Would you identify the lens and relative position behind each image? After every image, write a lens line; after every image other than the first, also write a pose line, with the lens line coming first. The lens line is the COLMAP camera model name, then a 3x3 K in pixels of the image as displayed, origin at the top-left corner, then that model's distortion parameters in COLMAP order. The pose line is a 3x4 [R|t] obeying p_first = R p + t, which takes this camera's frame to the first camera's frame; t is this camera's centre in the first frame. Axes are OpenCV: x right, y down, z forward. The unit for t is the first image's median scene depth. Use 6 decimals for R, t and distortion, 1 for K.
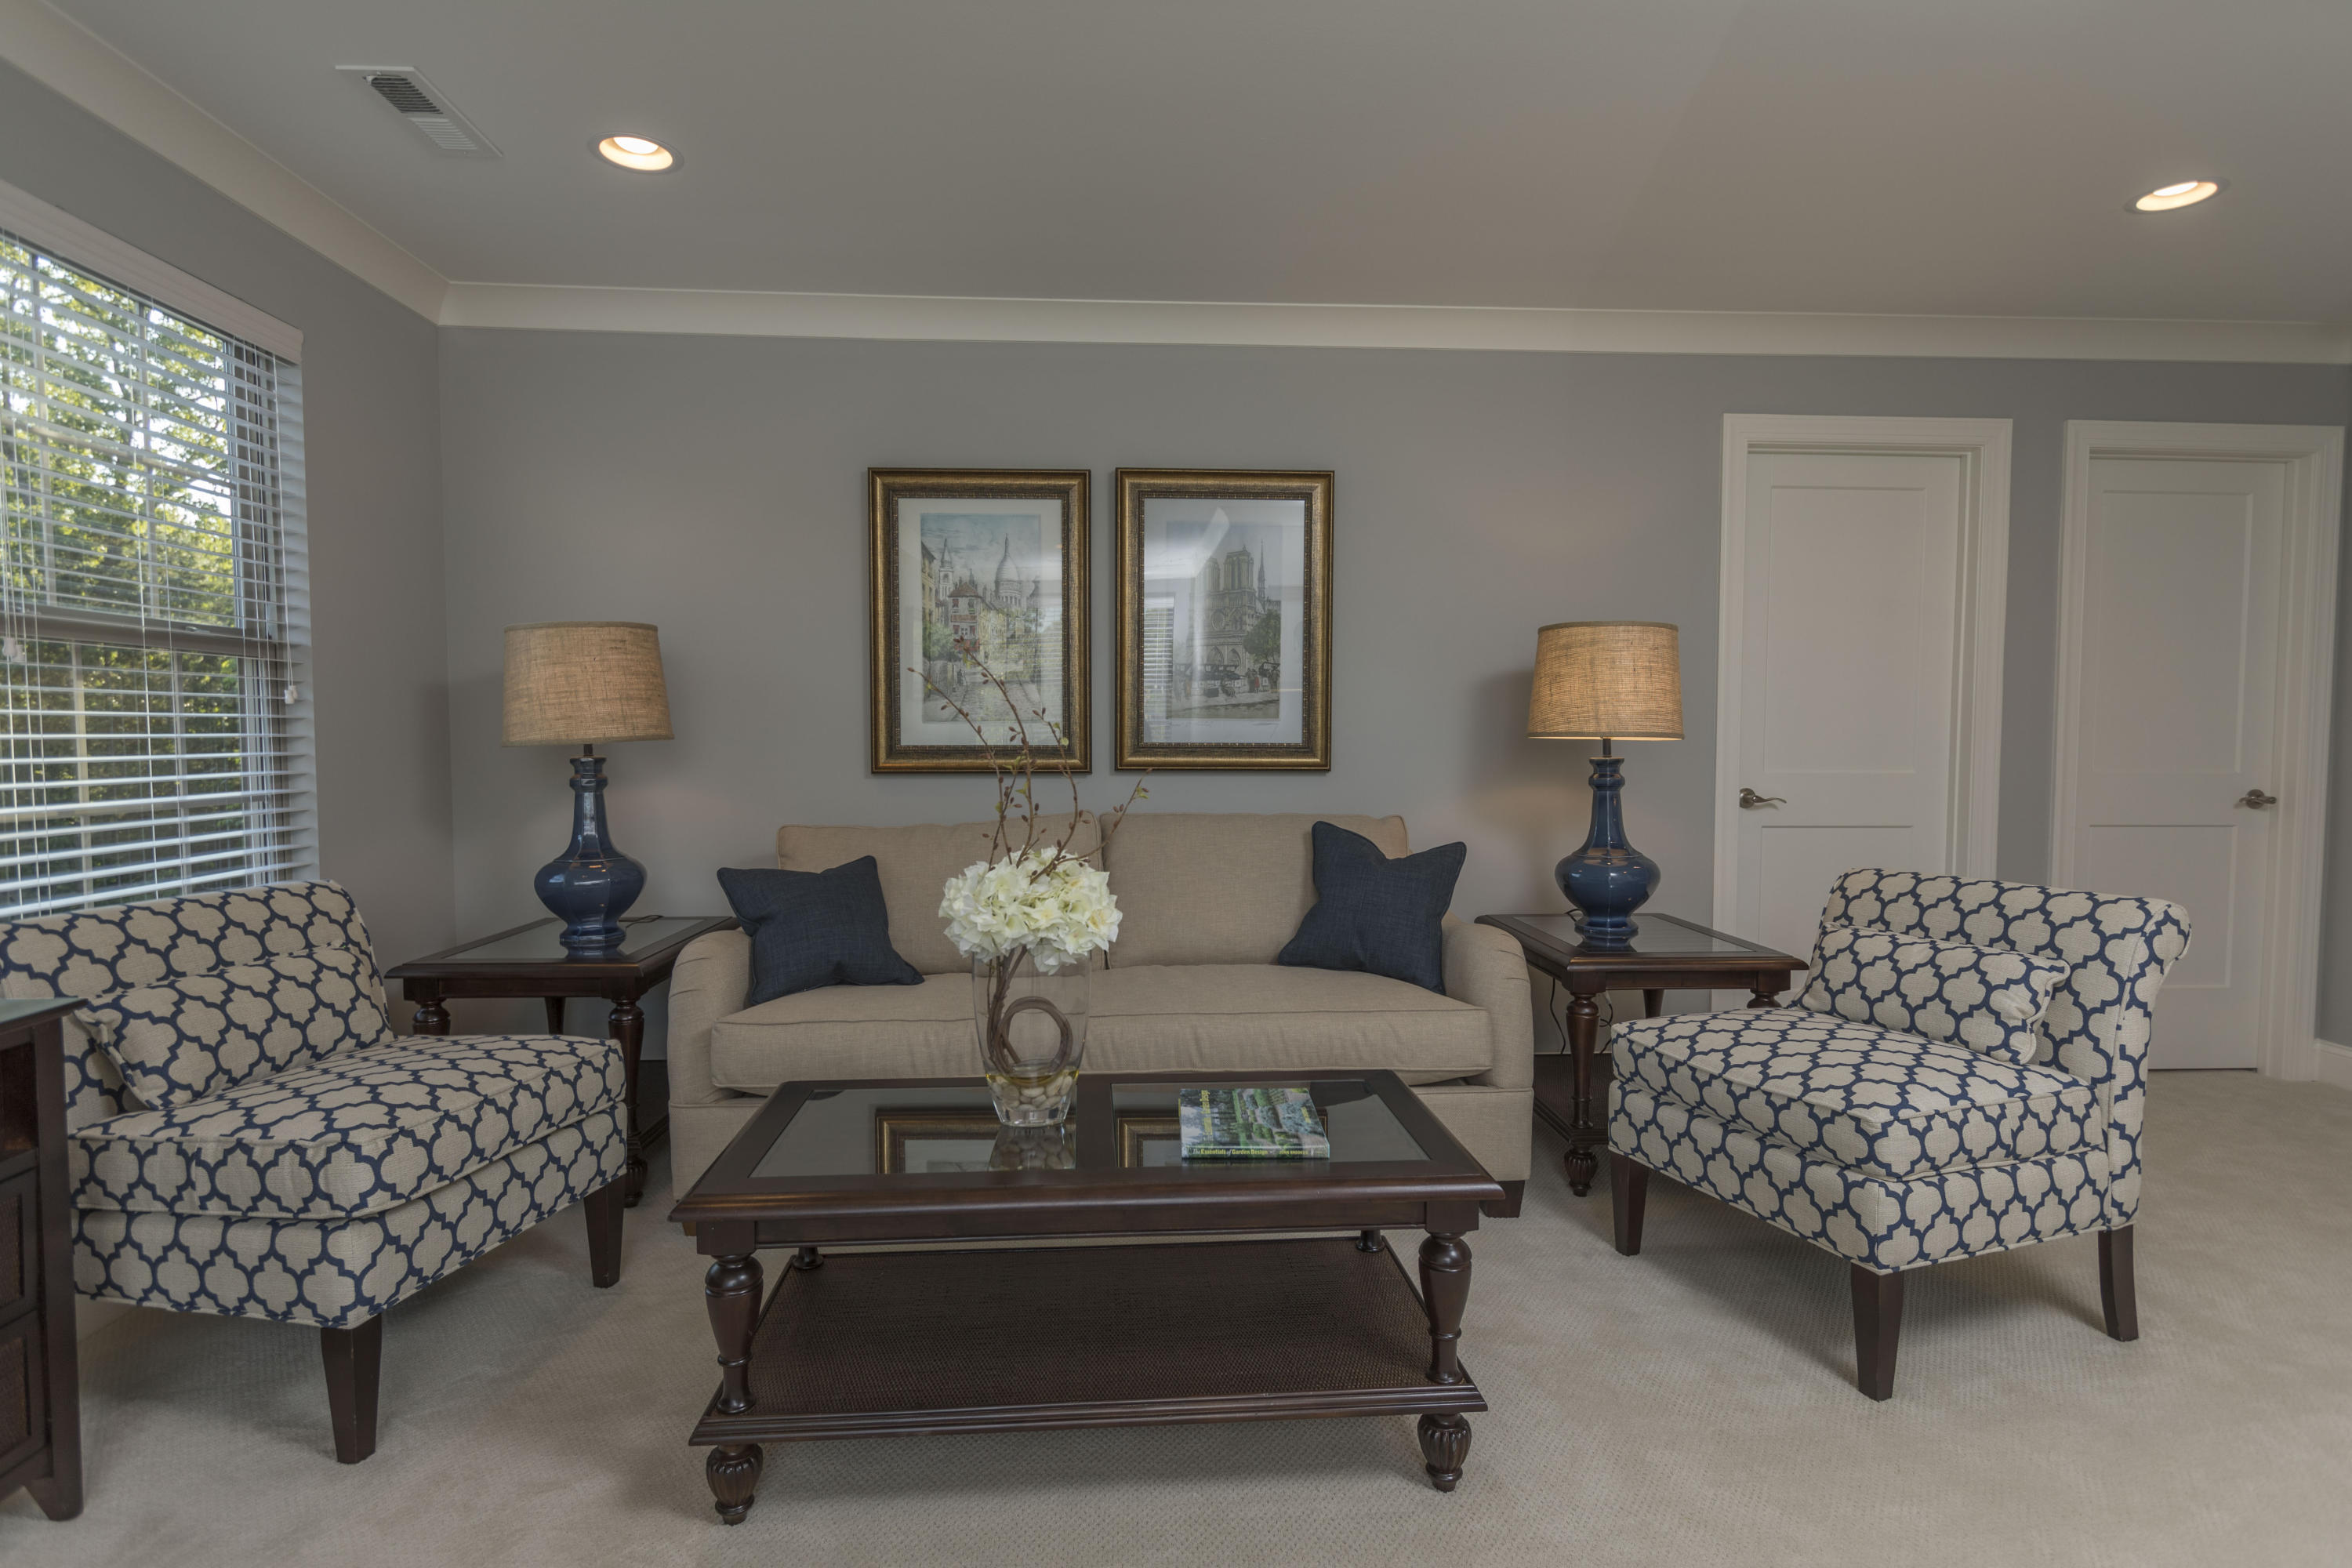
lens RADIAL K [[1158.1, 0, 1176.7], [0, 1158.1, 787.0], [0, 0, 1]] dist [-0.005839, 0.000993]
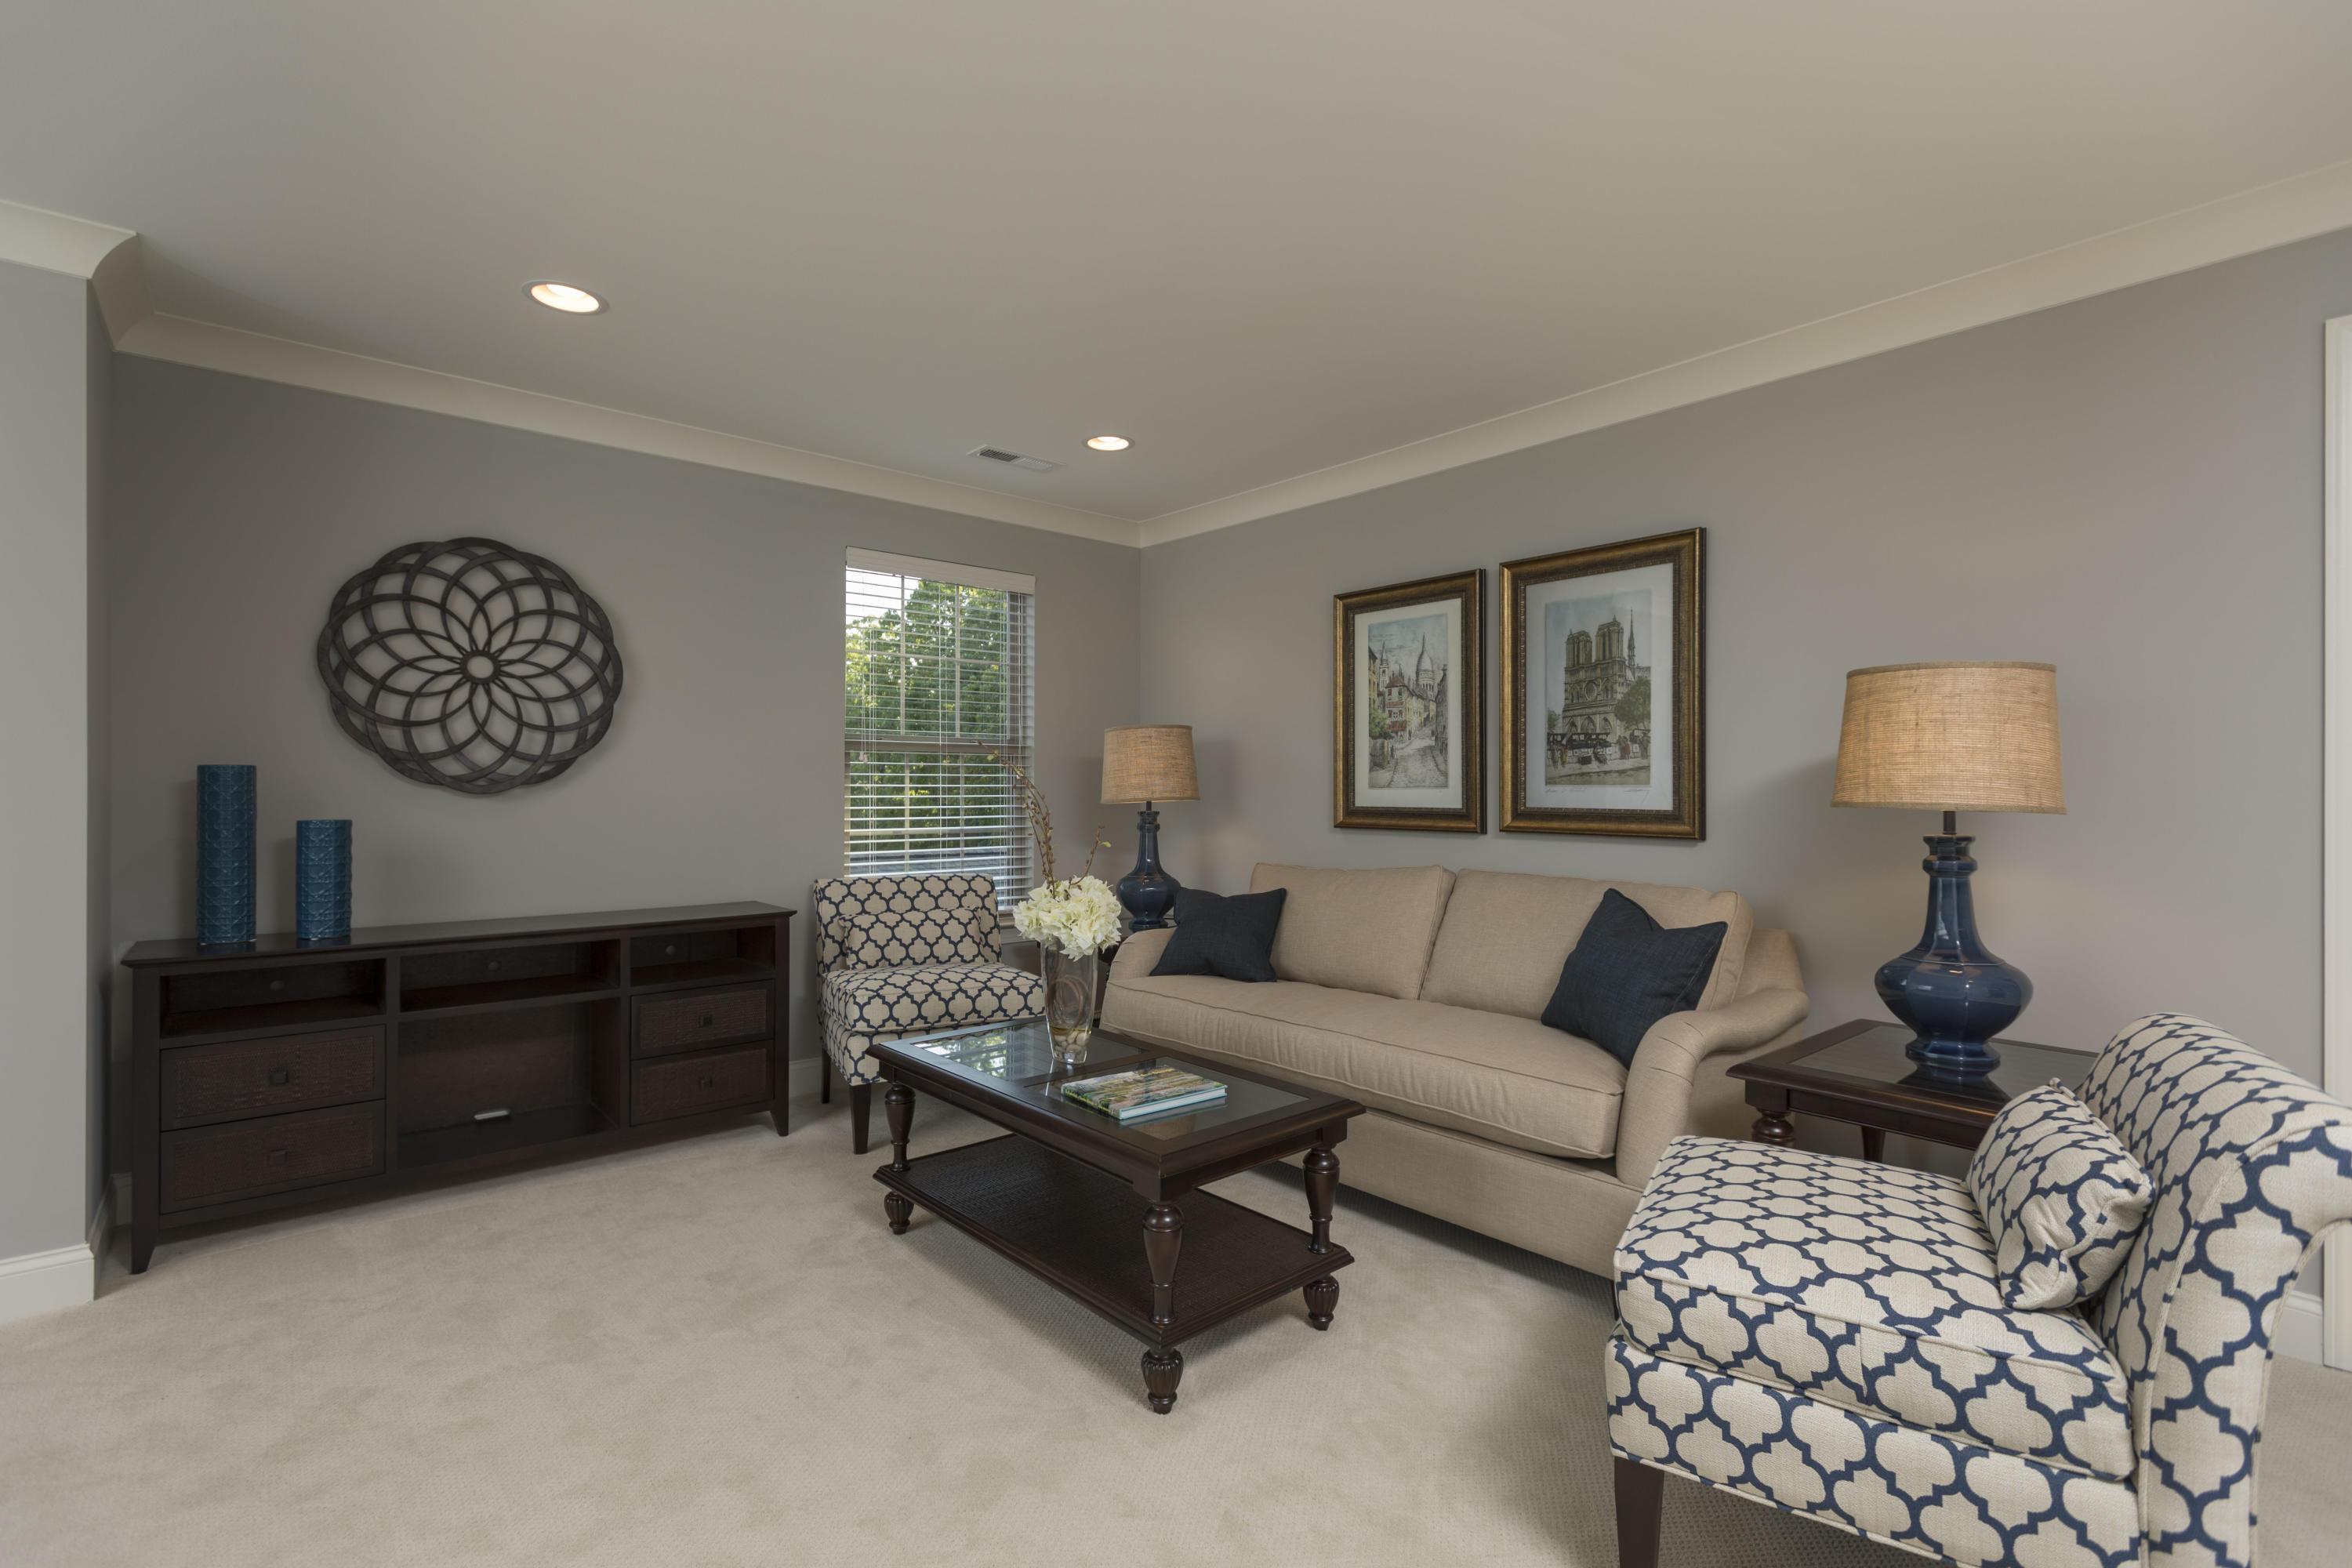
lens RADIAL K [[1043.0, 0, 1194.5], [0, 1043.0, 787.5], [0, 0, 1]] dist [0.000129, -0.002321]
pose [[0.620784, -0.000033, -0.783982, 0.559338], [-0.039791, 0.998710, -0.031550, -0.013610], [0.782971, 0.050781, 0.619982, 0.147682]]
